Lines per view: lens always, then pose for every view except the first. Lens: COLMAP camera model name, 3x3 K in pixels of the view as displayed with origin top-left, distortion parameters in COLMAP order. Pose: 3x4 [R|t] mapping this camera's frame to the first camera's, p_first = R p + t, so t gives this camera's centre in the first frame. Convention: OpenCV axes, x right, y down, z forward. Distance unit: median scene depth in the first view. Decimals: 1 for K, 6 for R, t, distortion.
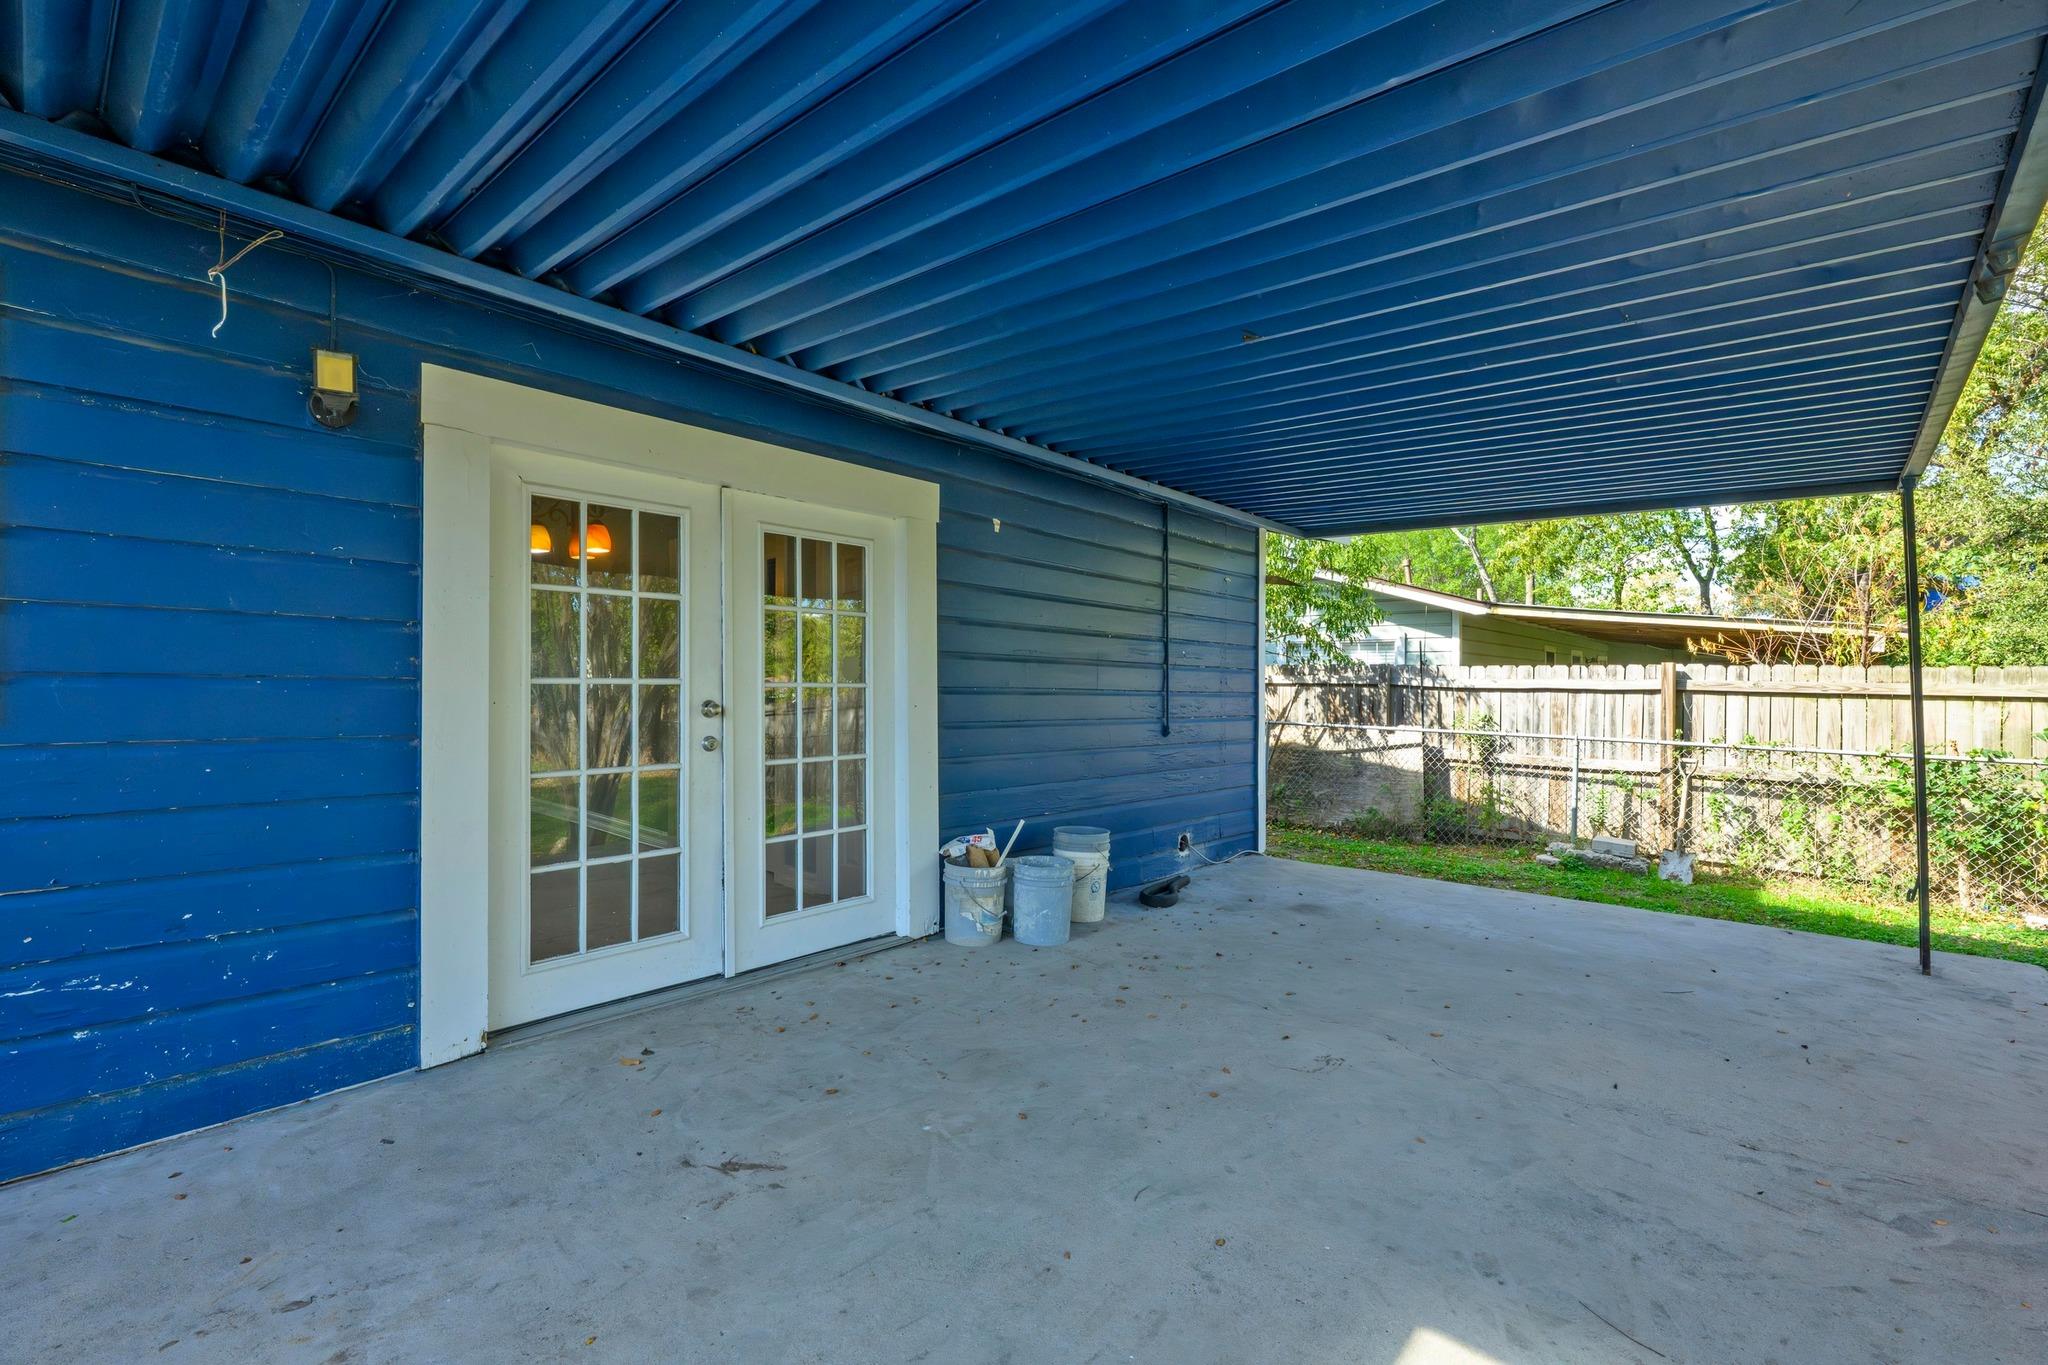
lens RADIAL K [[900.4, 0, 1020.9], [0, 900.4, 681.2], [0, 0, 1]] dist [-0.000271, -0.000053]
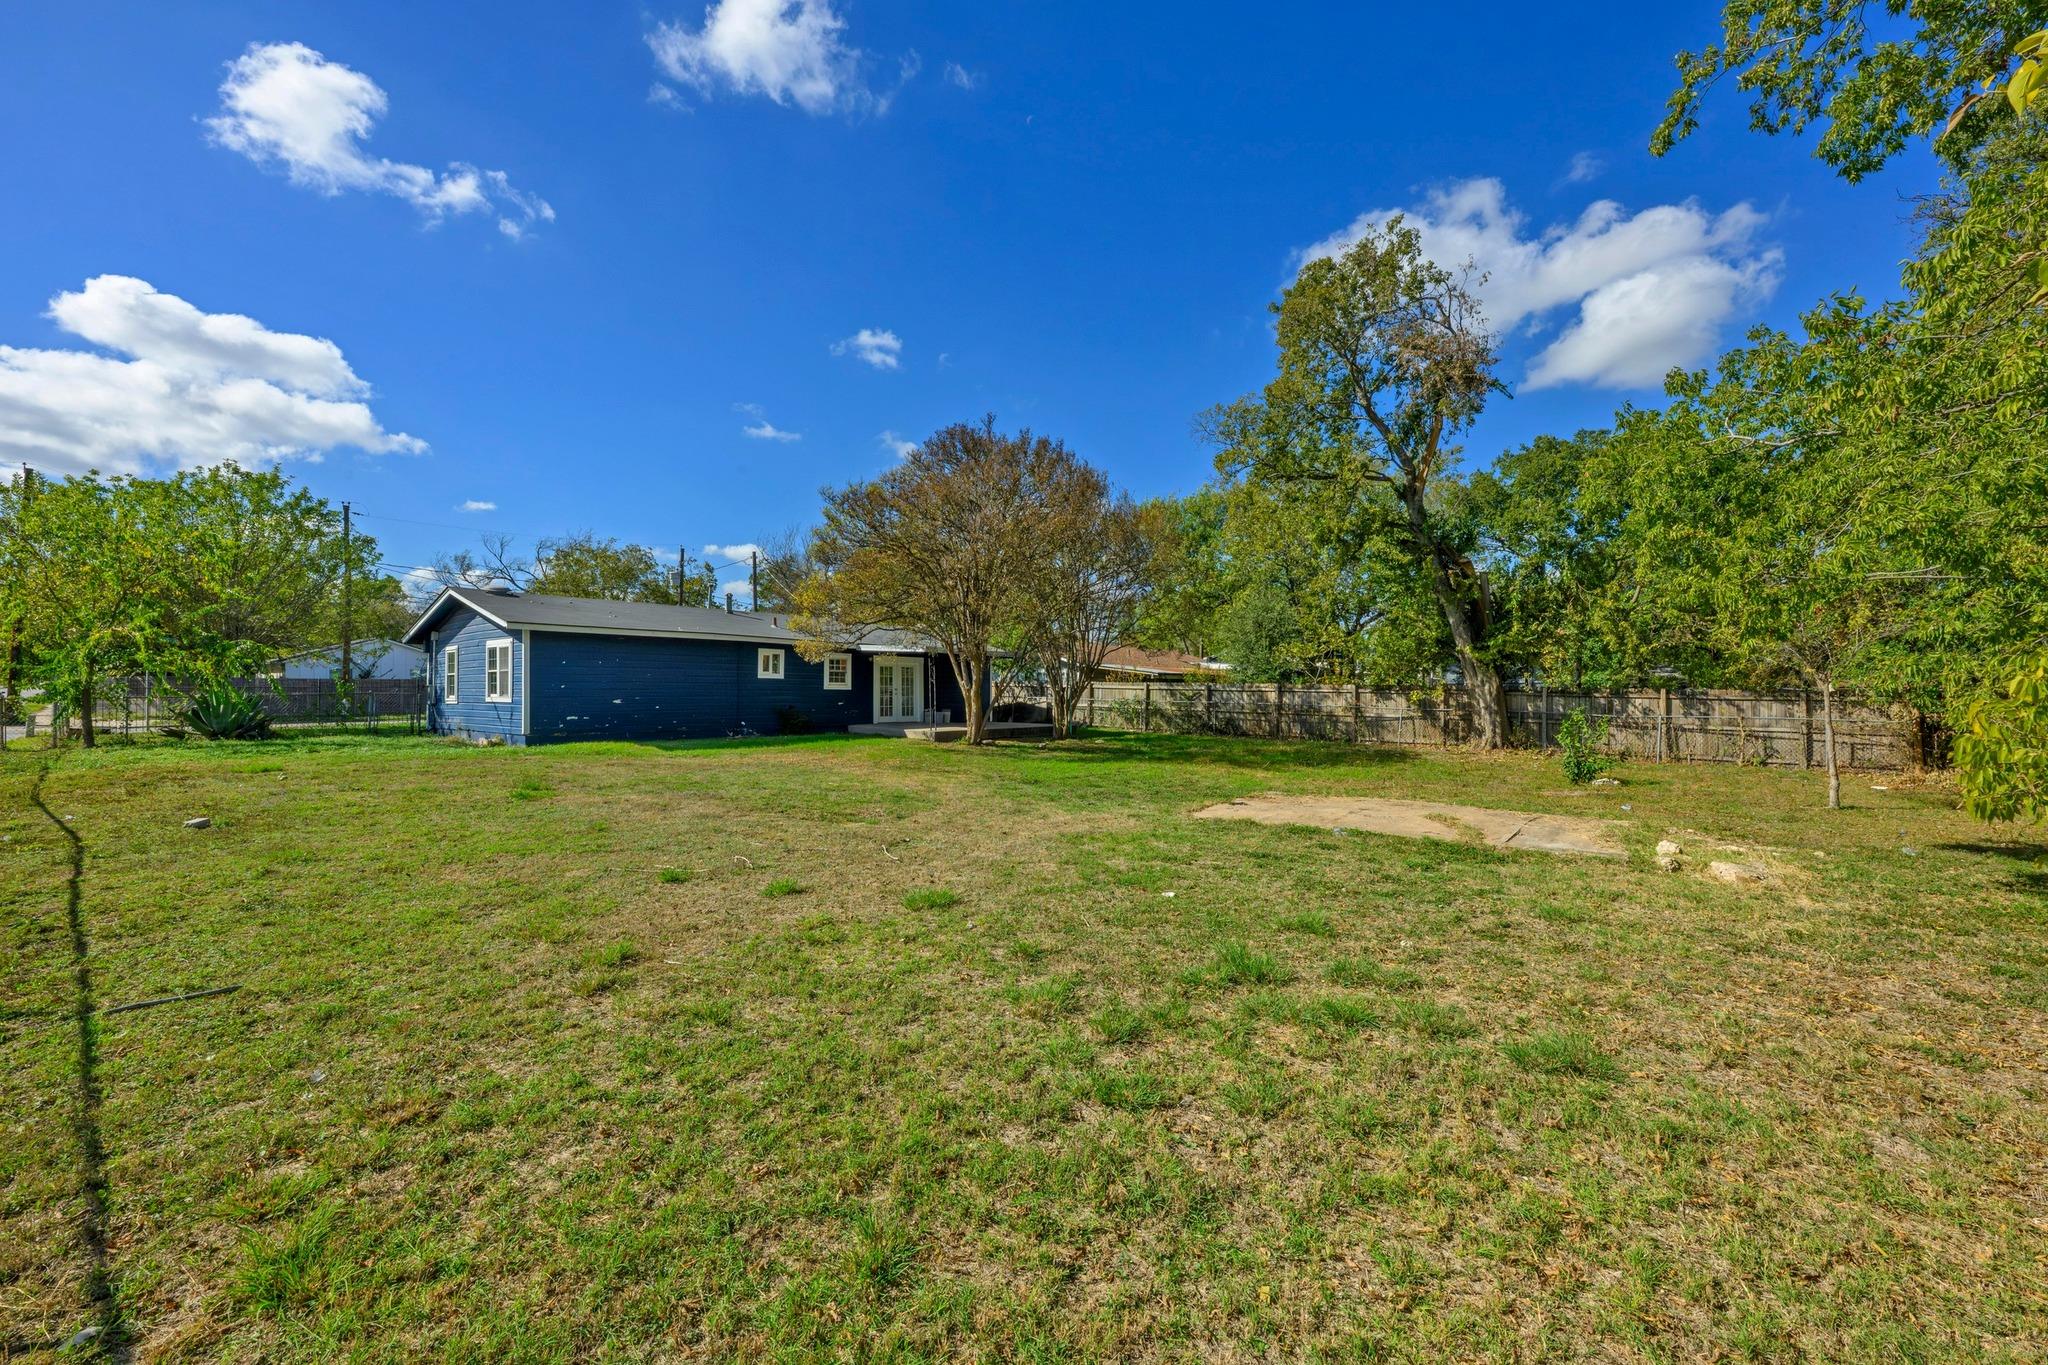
lens RADIAL K [[823.5, 0, 1017.8], [0, 823.5, 683.5], [0, 0, 1]] dist [-0.000524, 0.000151]
pose [[0.999591, -0.004444, 0.028268, 0.252794], [0.004544, 0.999984, -0.003467, 0.002455], [-0.028252, 0.003594, 0.999594, -2.991734]]
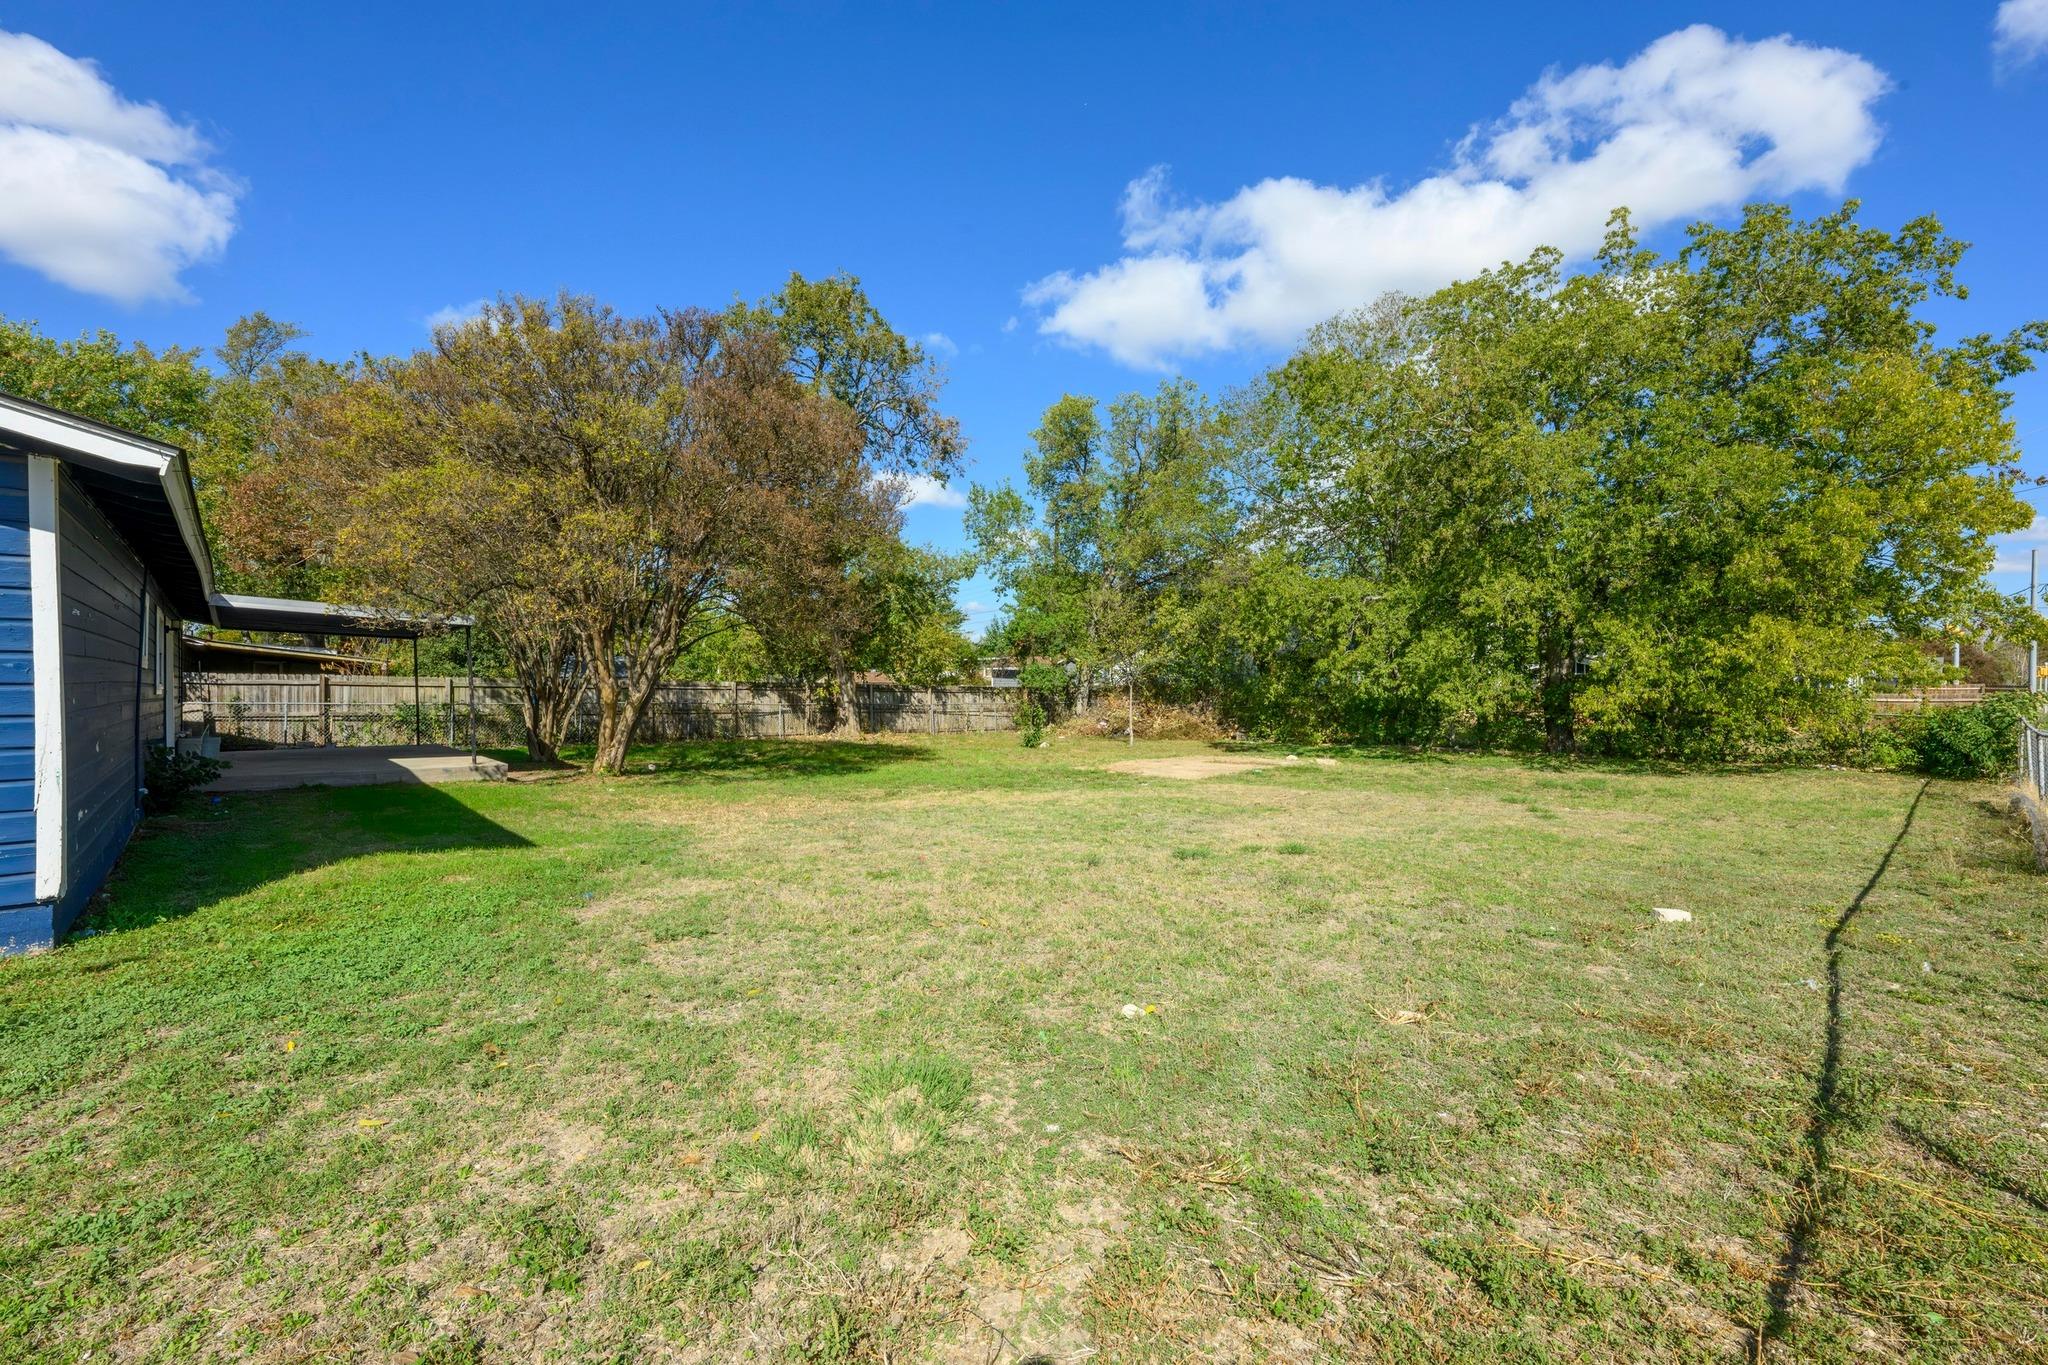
lens RADIAL K [[861.3, 0, 1021.6], [0, 861.3, 682.0], [0, 0, 1]] dist [0.000439, -0.000061]
pose [[0.102023, -0.007257, 0.994756, -1.641059], [-0.009118, 0.999925, 0.008230, -0.036969], [-0.994740, -0.009910, 0.101949, -1.351564]]
